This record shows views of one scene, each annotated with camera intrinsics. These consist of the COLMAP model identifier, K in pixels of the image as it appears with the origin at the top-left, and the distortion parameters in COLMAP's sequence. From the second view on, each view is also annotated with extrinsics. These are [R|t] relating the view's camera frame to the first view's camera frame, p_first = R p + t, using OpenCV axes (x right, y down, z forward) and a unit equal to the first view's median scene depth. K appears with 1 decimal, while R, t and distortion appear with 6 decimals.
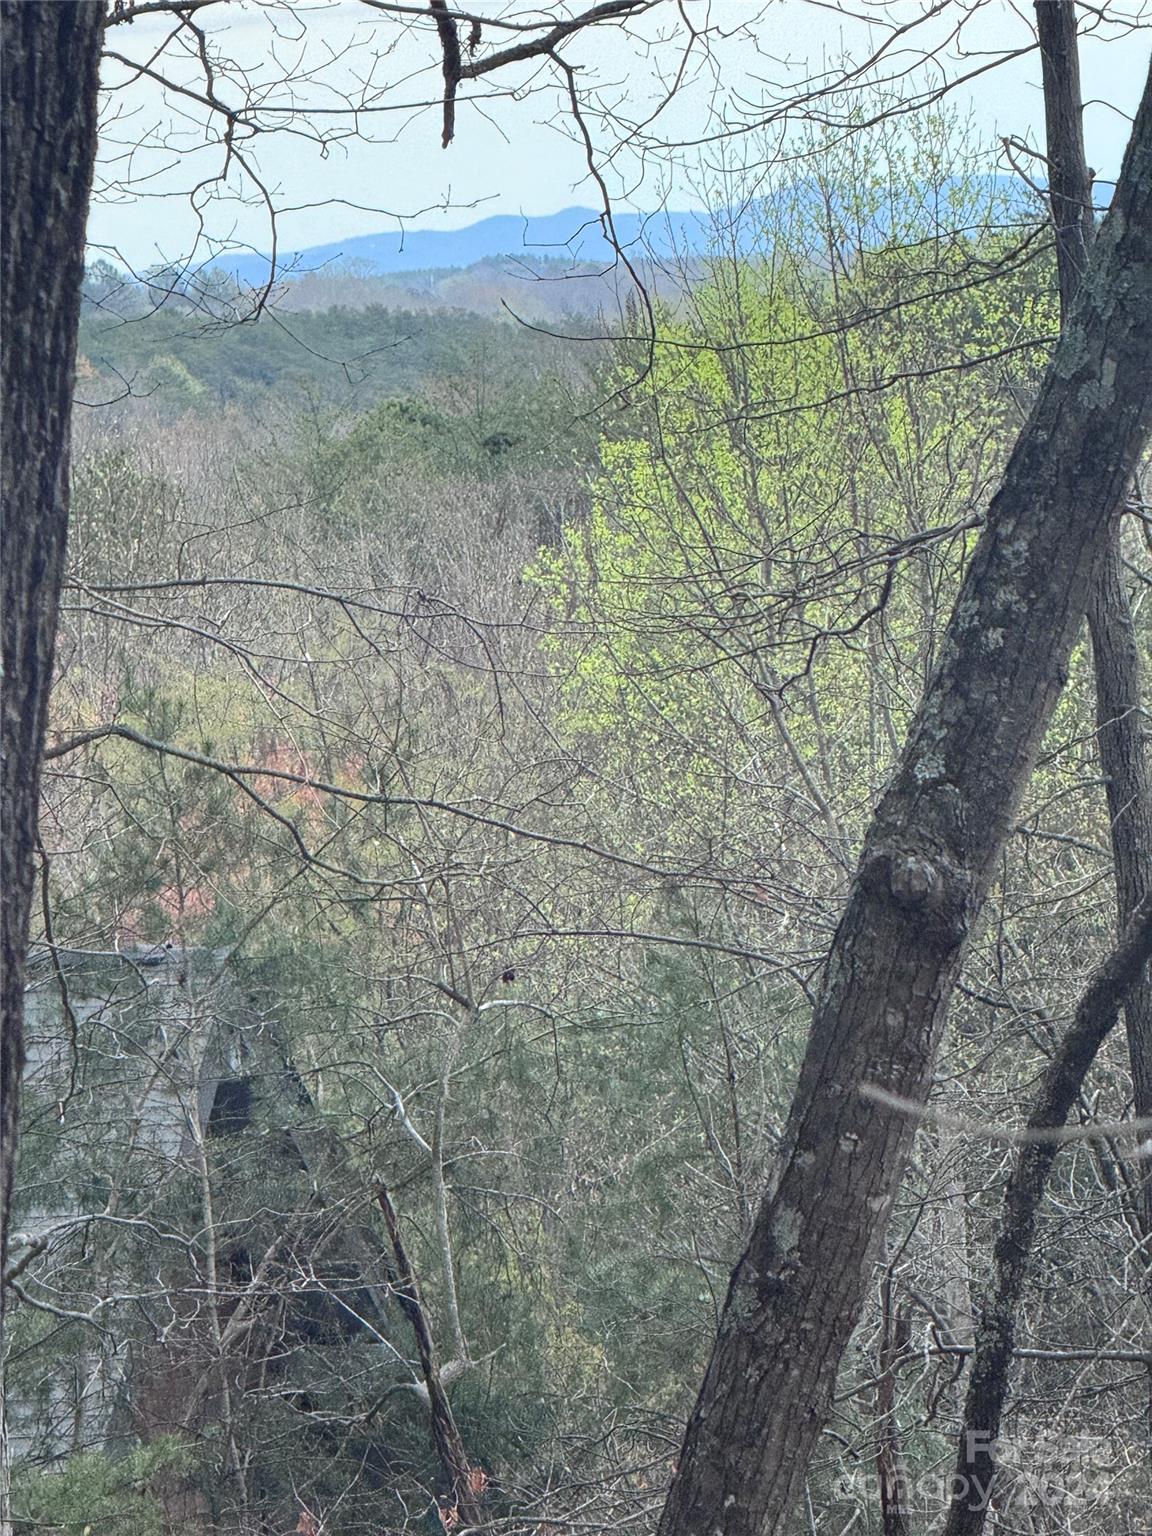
lens RADIAL K [[9606.4, 0, 578.6], [0, 9606.4, 768.4], [0, 0, 1]] dist [-2.526439, 0.000000]
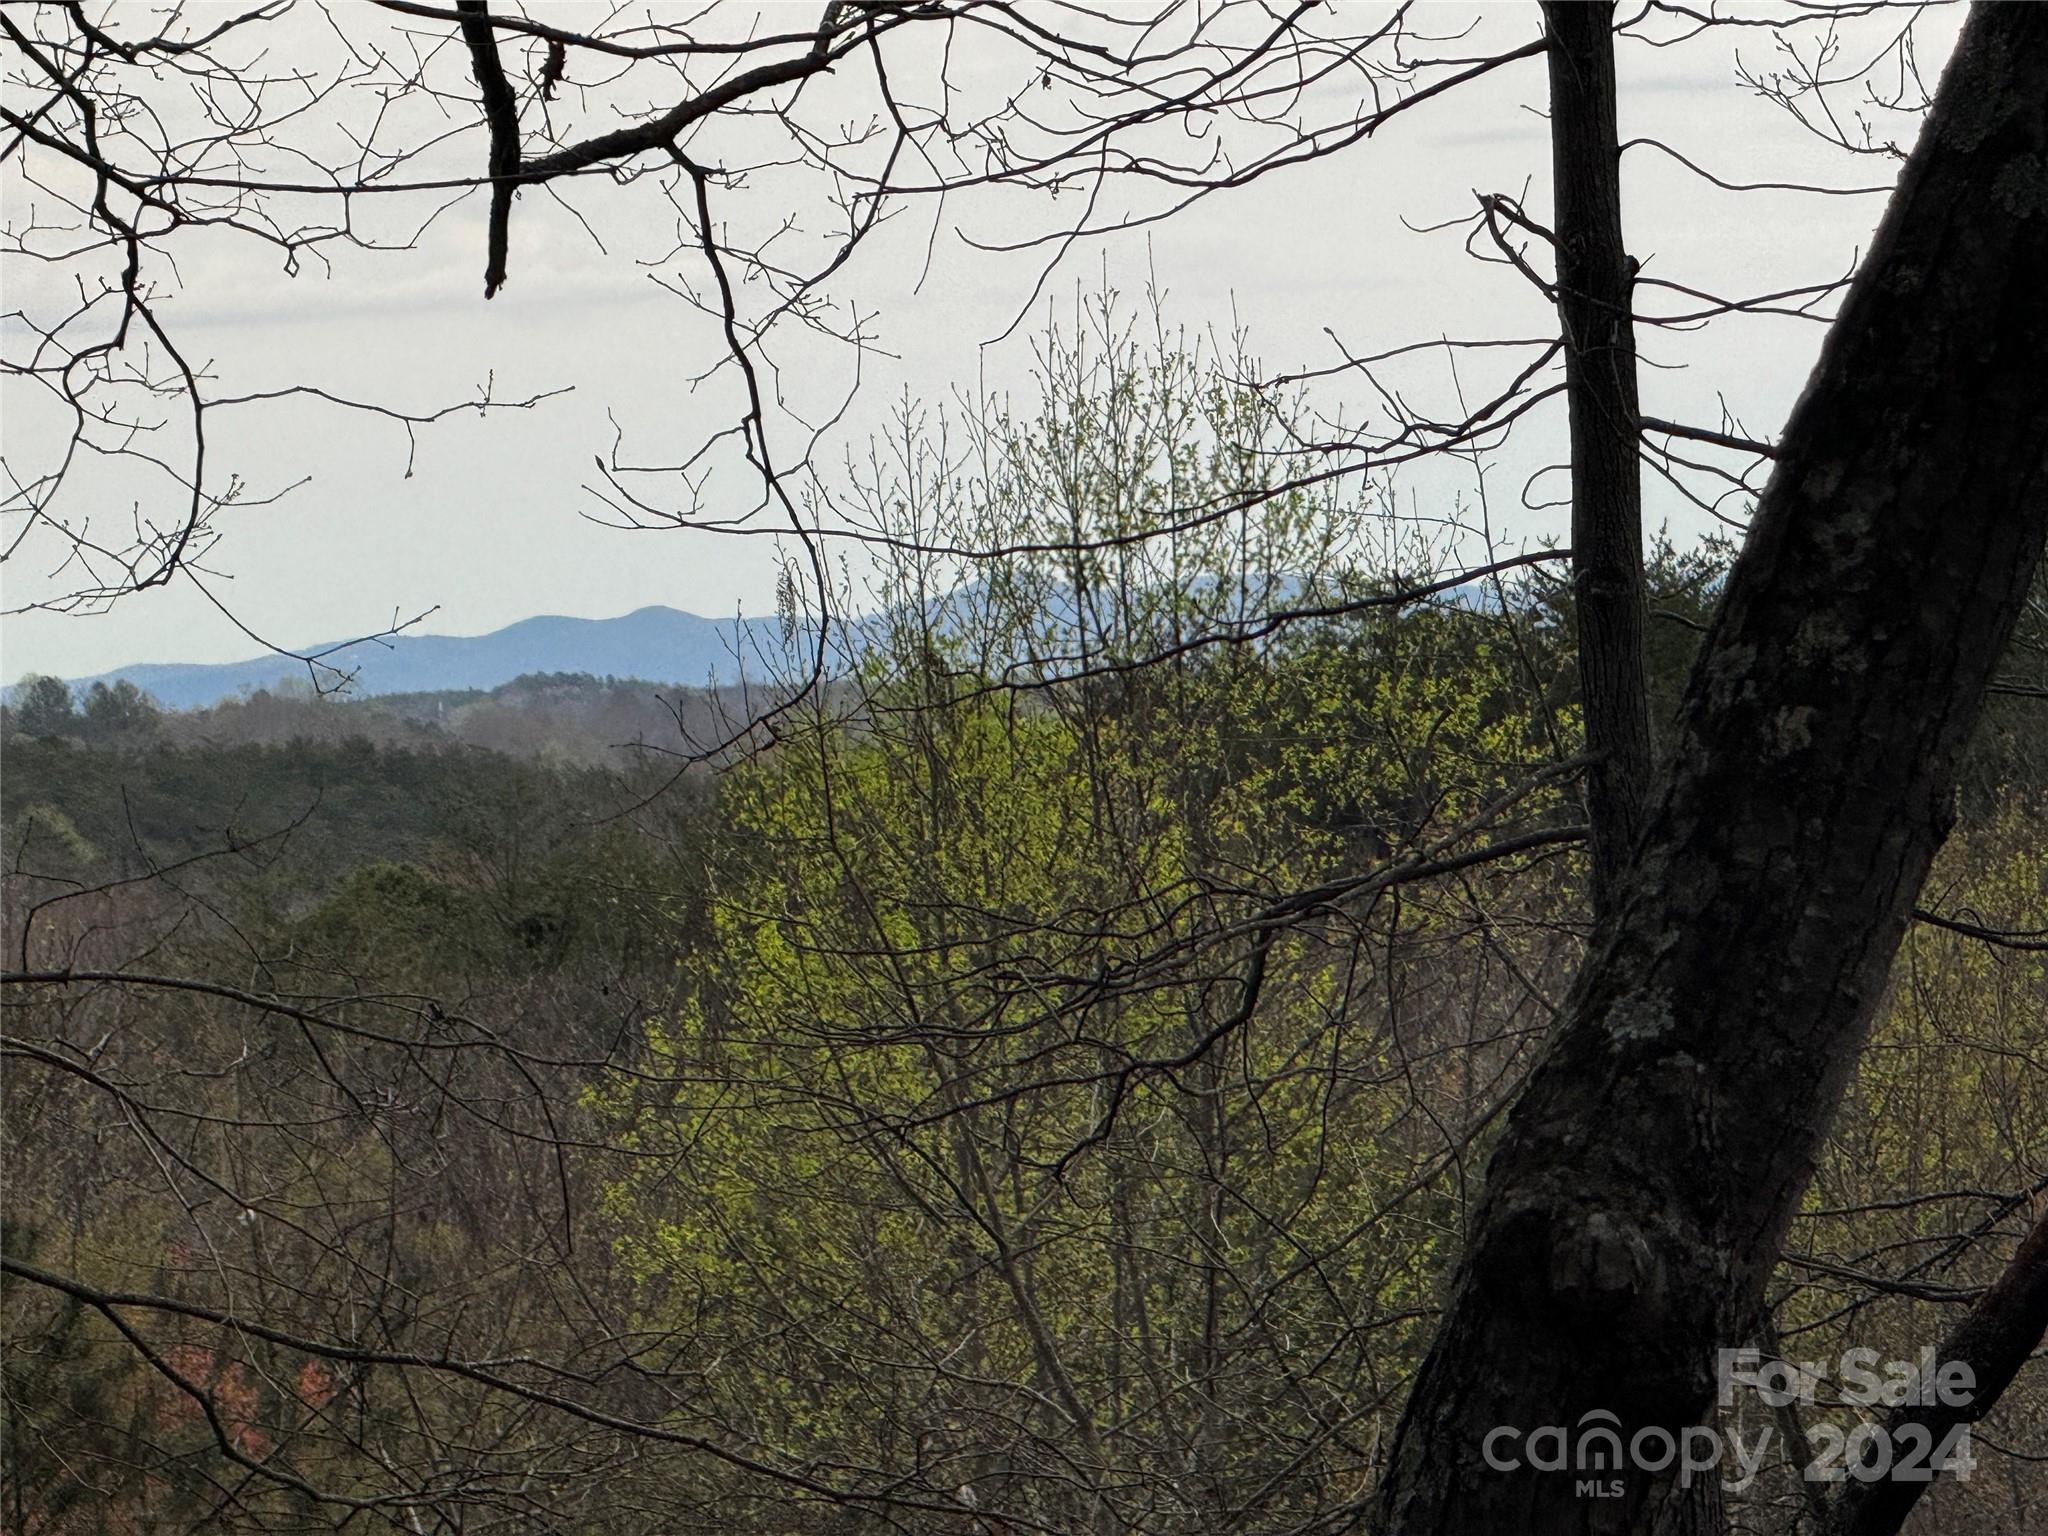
lens RADIAL K [[14209.7, 0, 1019.4], [0, 14209.7, 766.9], [0, 0, 1]] dist [-1.672112, 0.000000]
pose [[0.999221, 0.030019, 0.025621, -0.002681], [-0.028745, 0.998399, -0.048710, 0.006469], [-0.027042, 0.047936, 0.998484, 0.108999]]
